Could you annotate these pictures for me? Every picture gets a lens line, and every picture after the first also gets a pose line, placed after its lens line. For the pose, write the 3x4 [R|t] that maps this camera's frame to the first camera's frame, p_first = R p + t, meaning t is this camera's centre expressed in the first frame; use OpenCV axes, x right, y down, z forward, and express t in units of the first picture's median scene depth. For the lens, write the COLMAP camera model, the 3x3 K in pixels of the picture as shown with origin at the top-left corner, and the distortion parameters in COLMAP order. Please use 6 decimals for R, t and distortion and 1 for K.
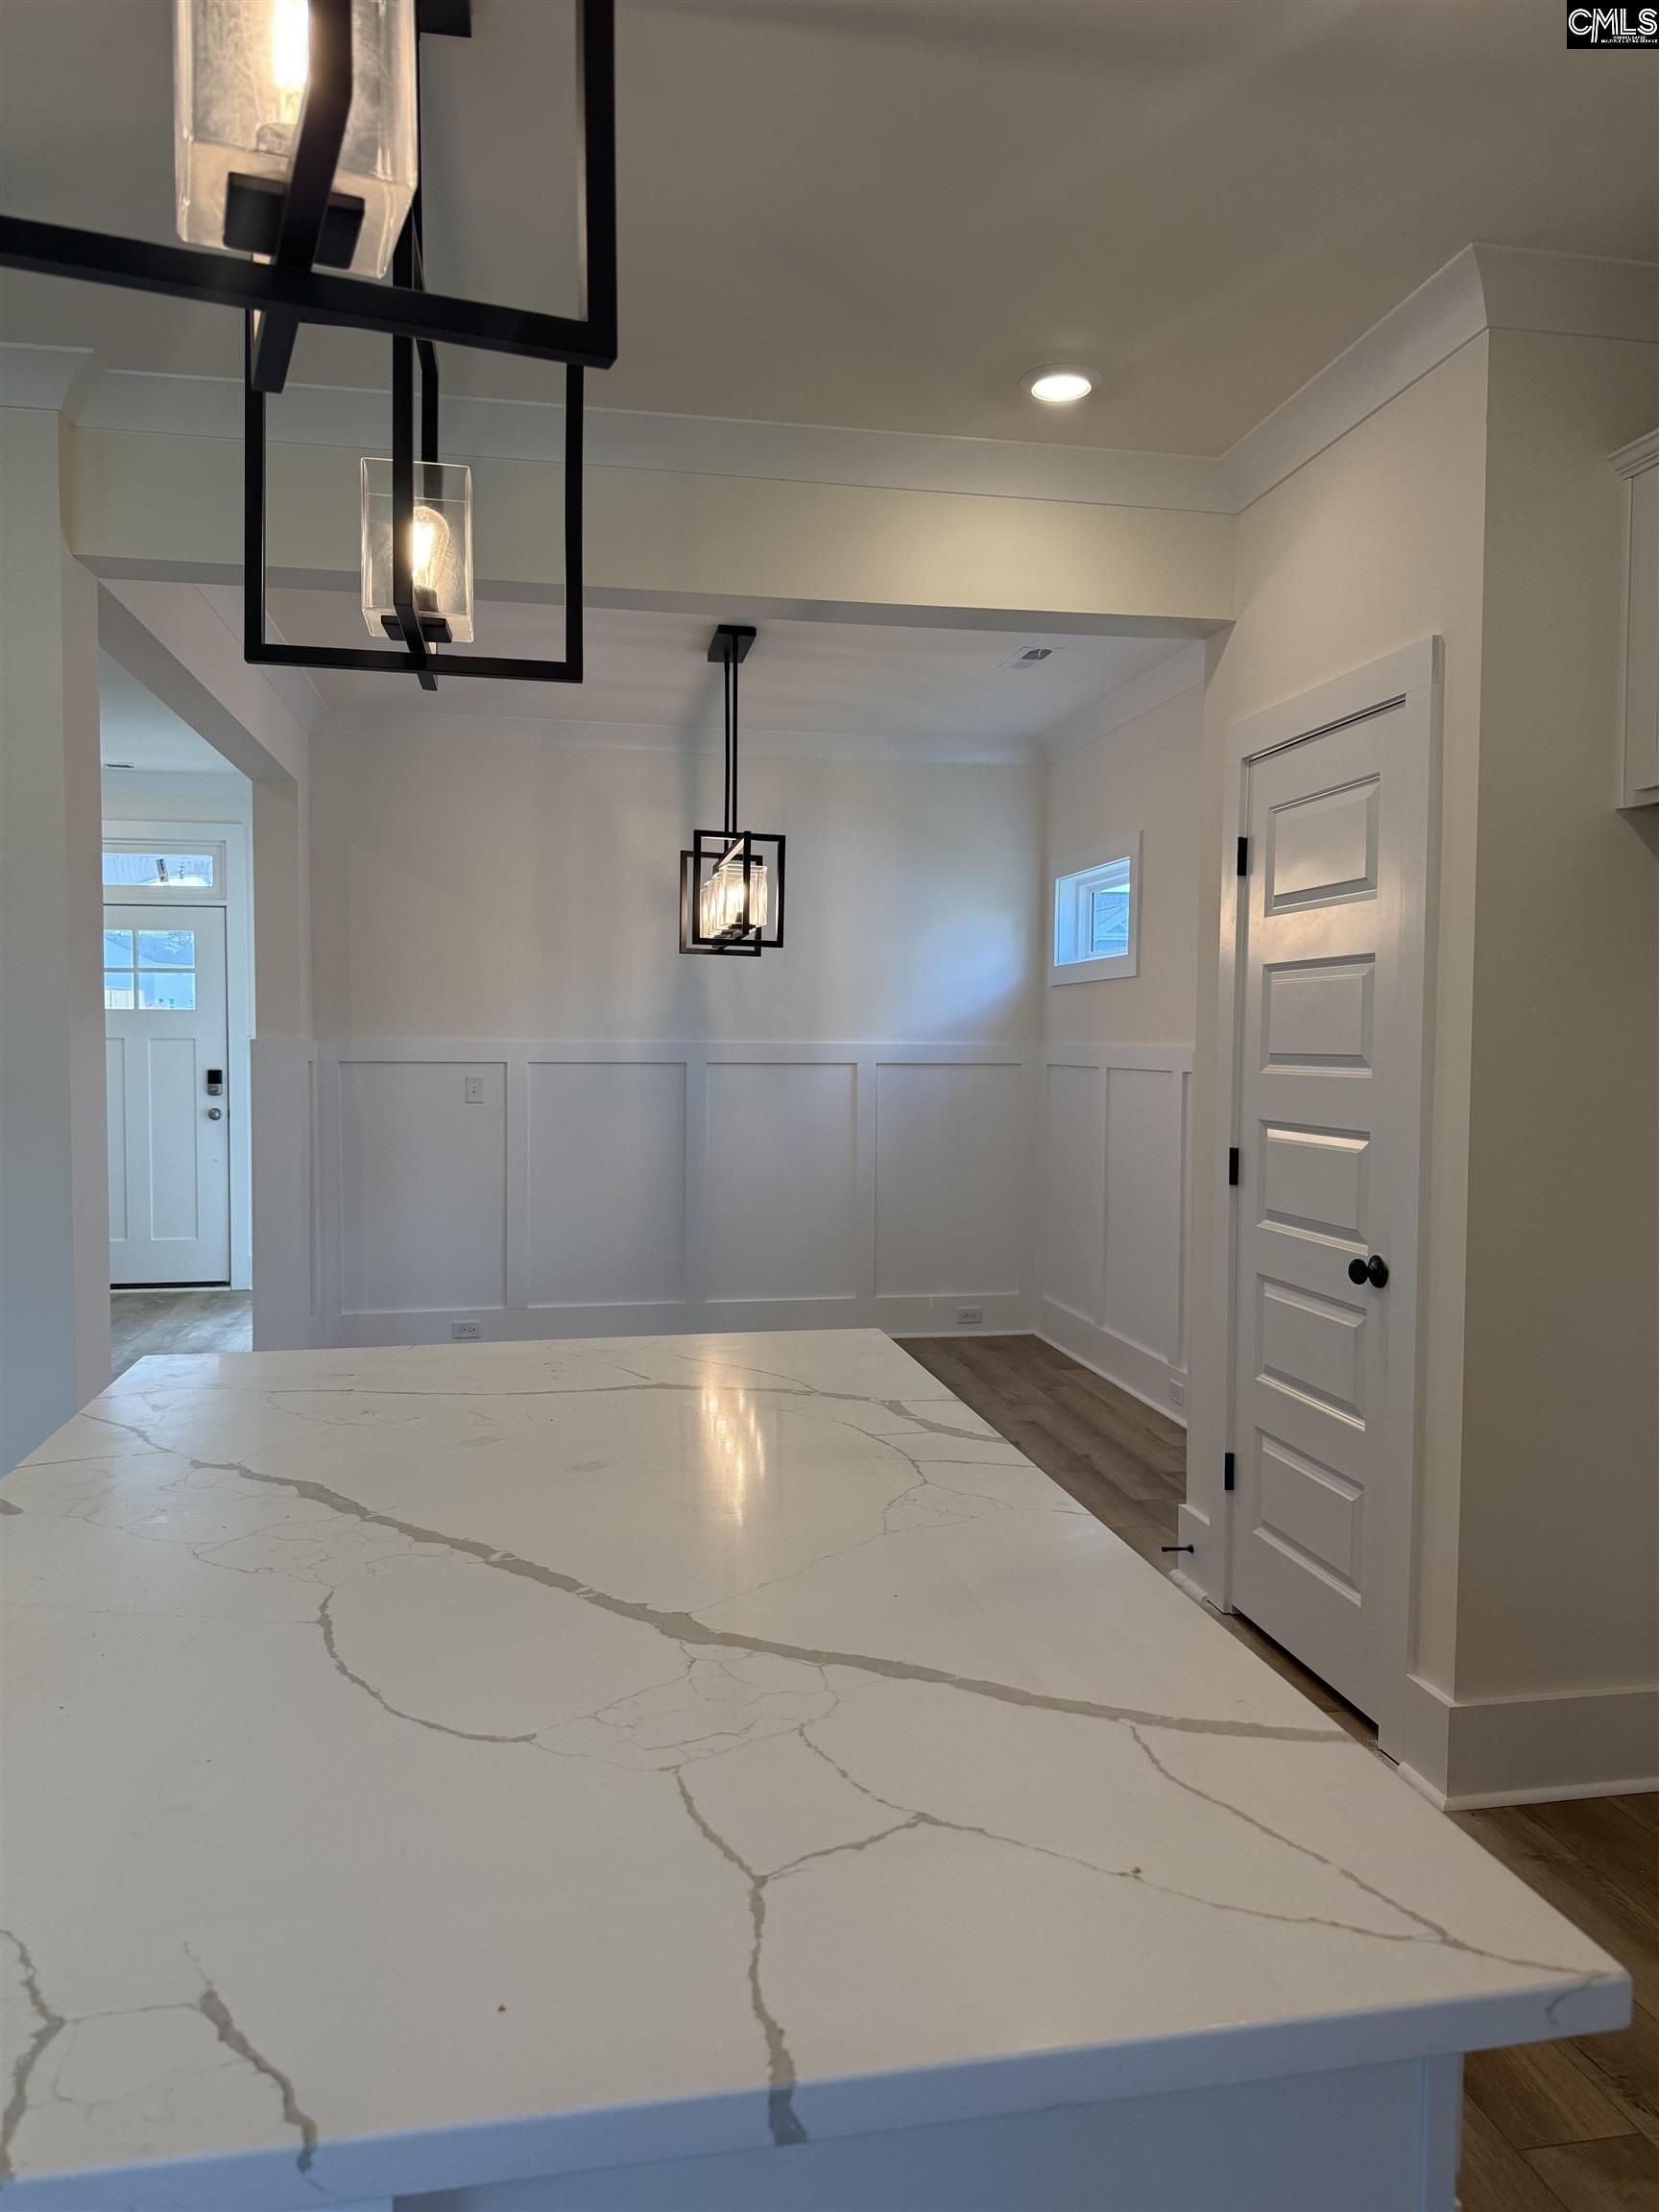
lens RADIAL K [[1549.6, 0, 829.5], [0, 1549.6, 1106.0], [0, 0, 1]] dist [0.059219, -0.189779]
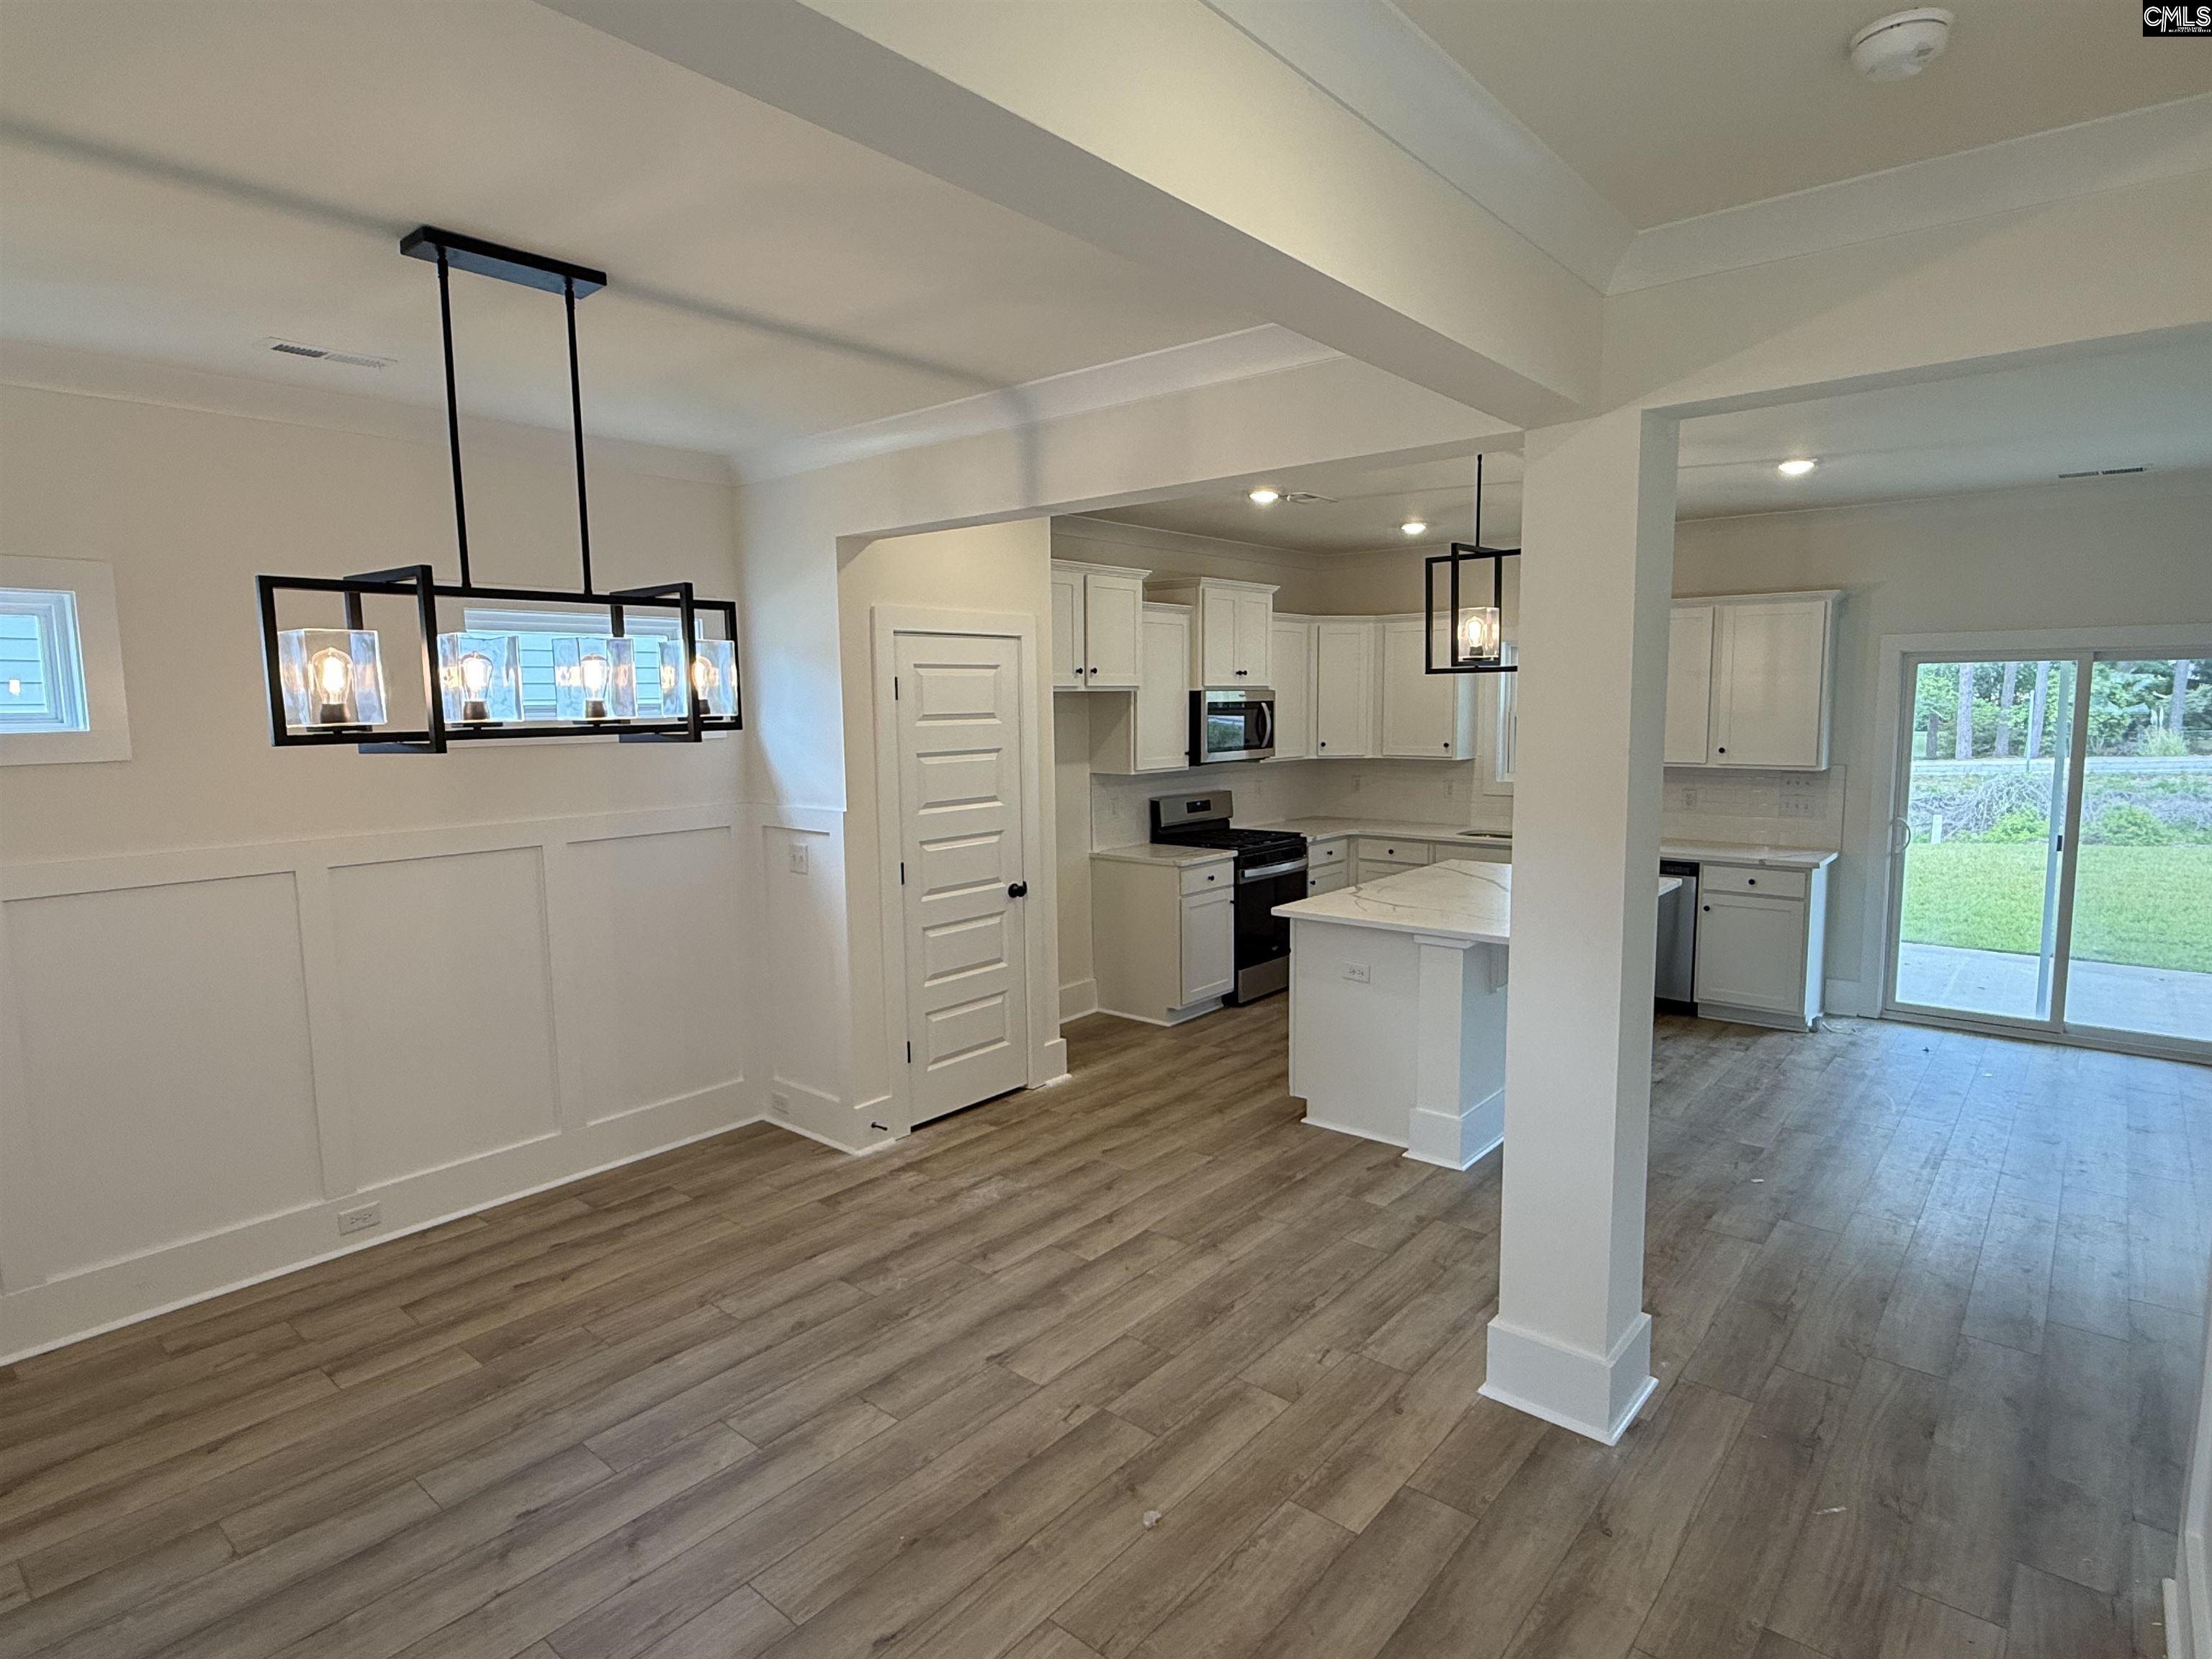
lens RADIAL K [[1219.4, 0, 1106.0], [0, 1219.4, 829.5], [0, 0, 1]] dist [0.017513, 0.000316]
pose [[-0.636708, -0.085824, 0.766314, -0.511977], [0.042629, 0.988349, 0.146110, -0.110644], [-0.769926, 0.125697, -0.625631, 0.955865]]
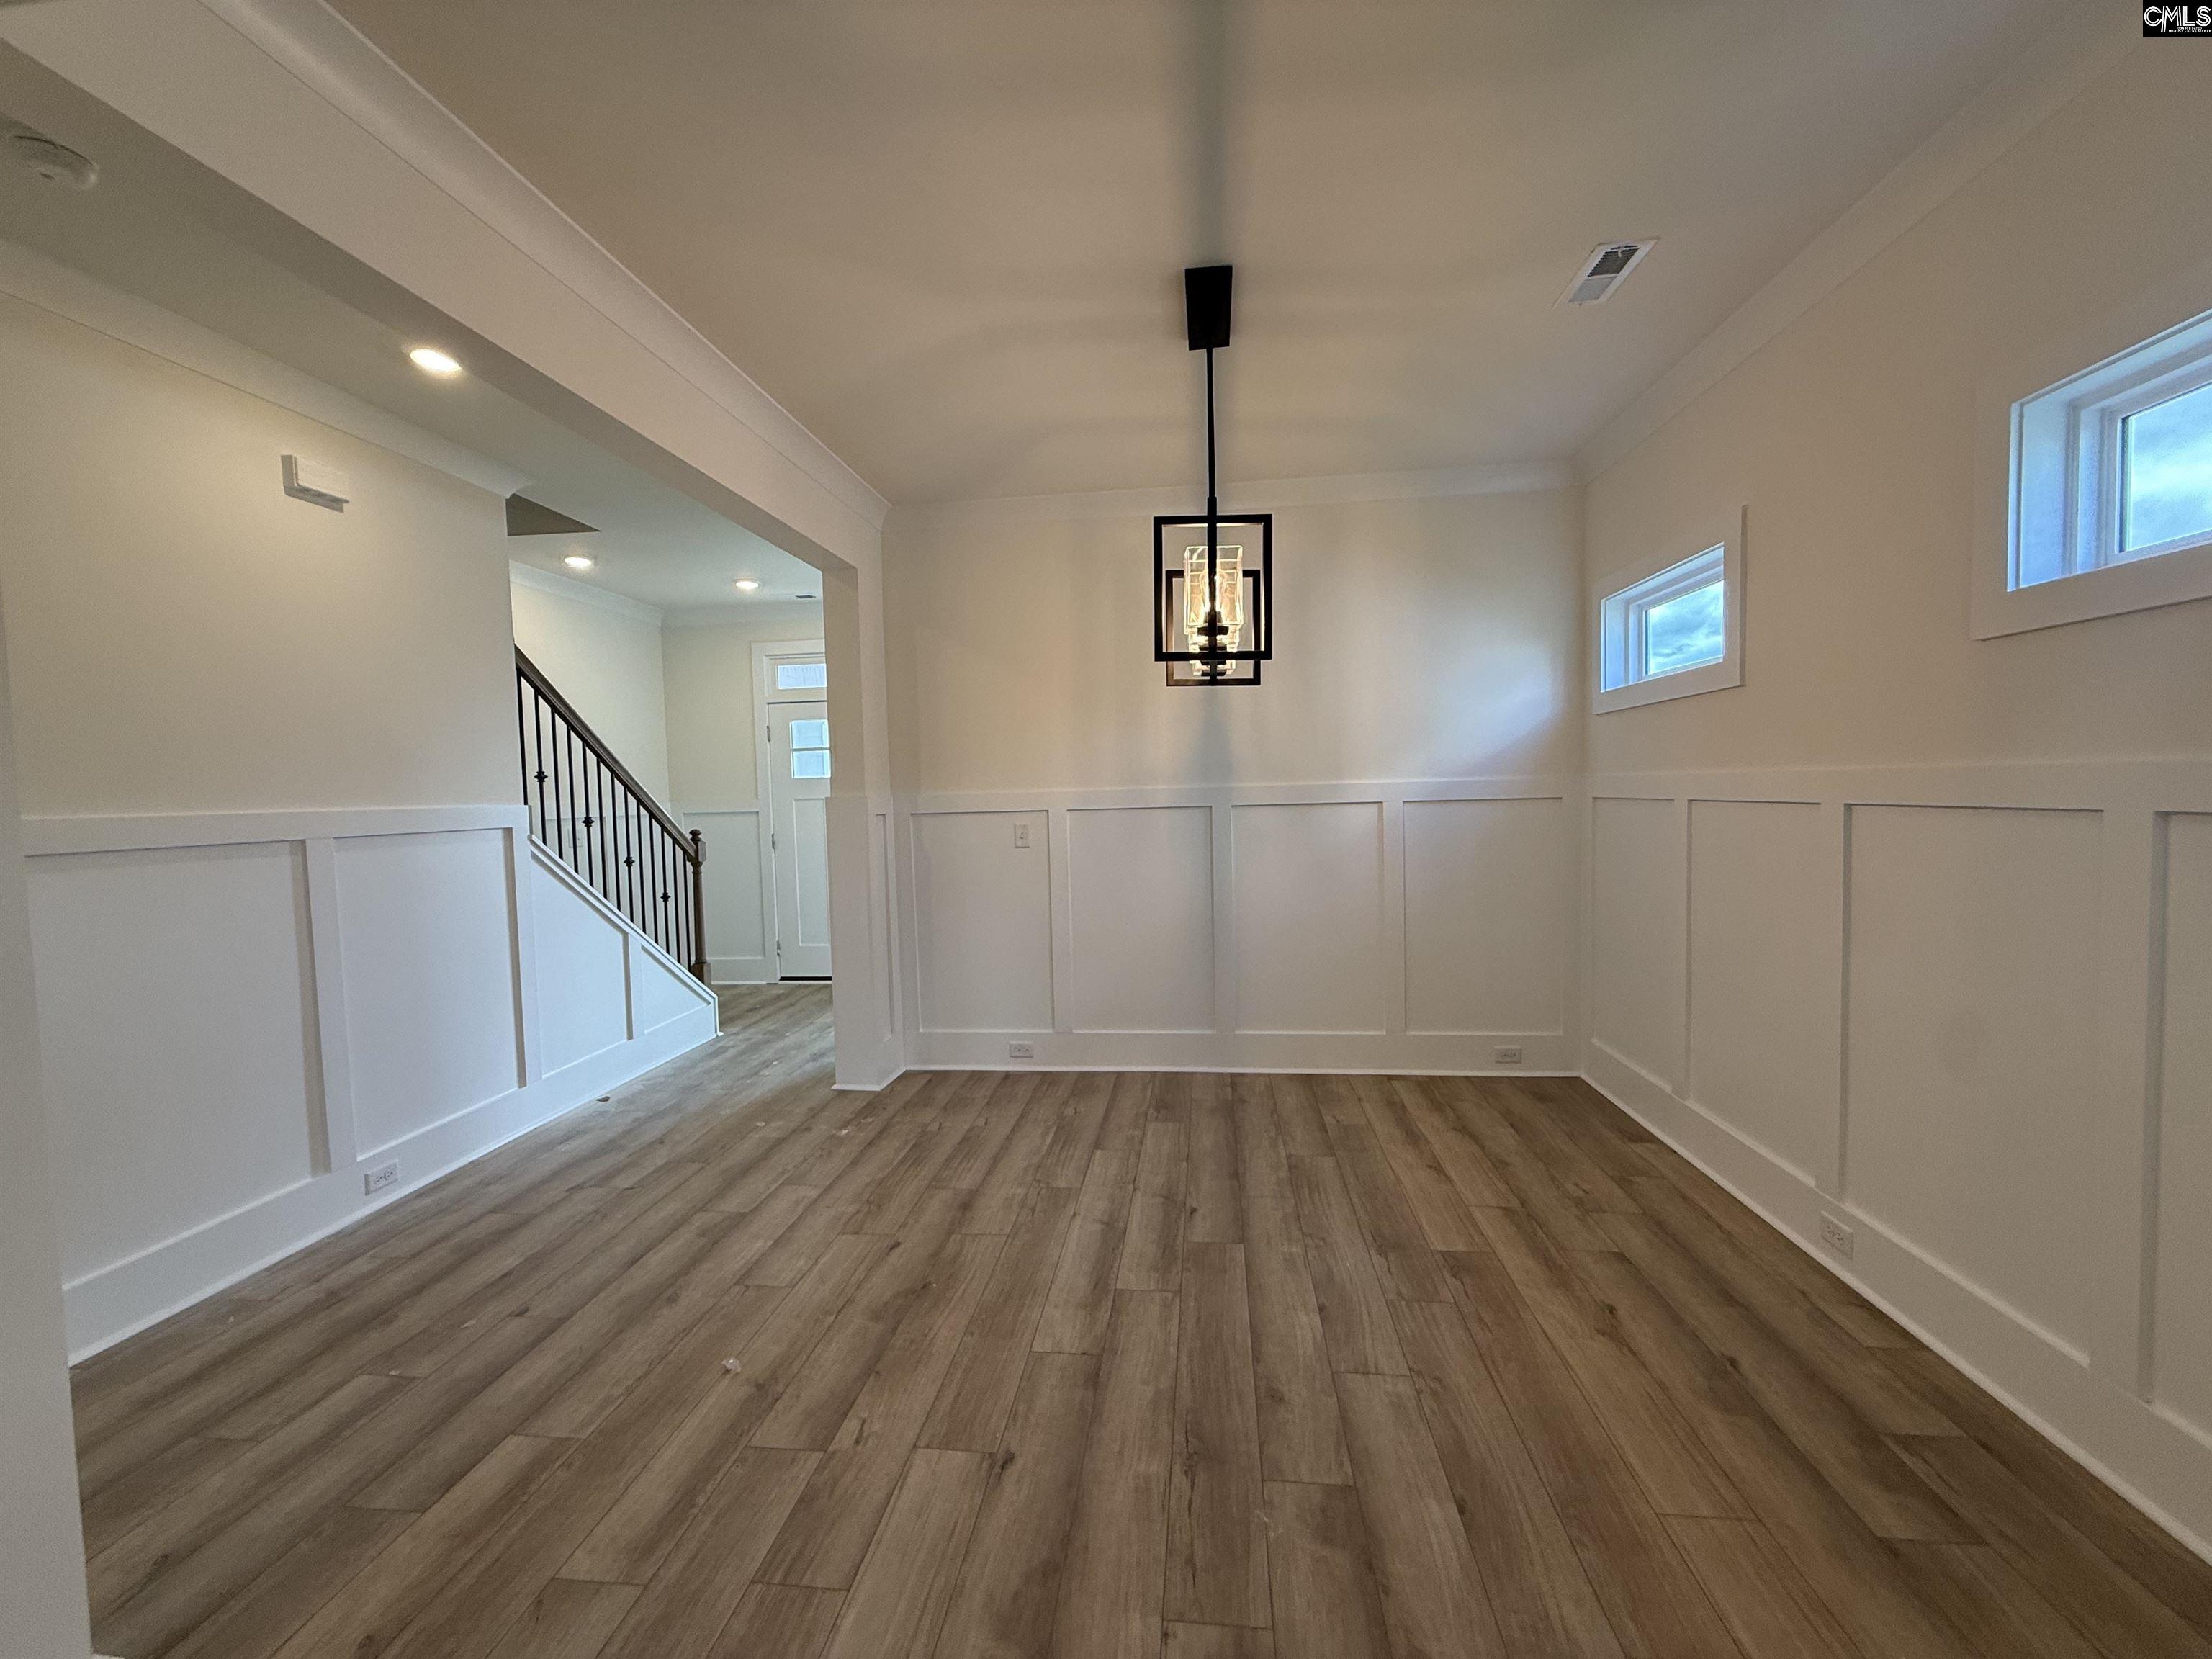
lens RADIAL K [[880.4, 0, 1099.9], [0, 880.4, 829.4], [0, 0, 1]] dist [-0.002163, 0.000071]
pose [[0.954289, -0.018942, -0.298283, 0.013972], [0.019608, 0.999807, -0.000762, -0.014311], [0.298240, -0.005122, 0.954477, 0.437616]]
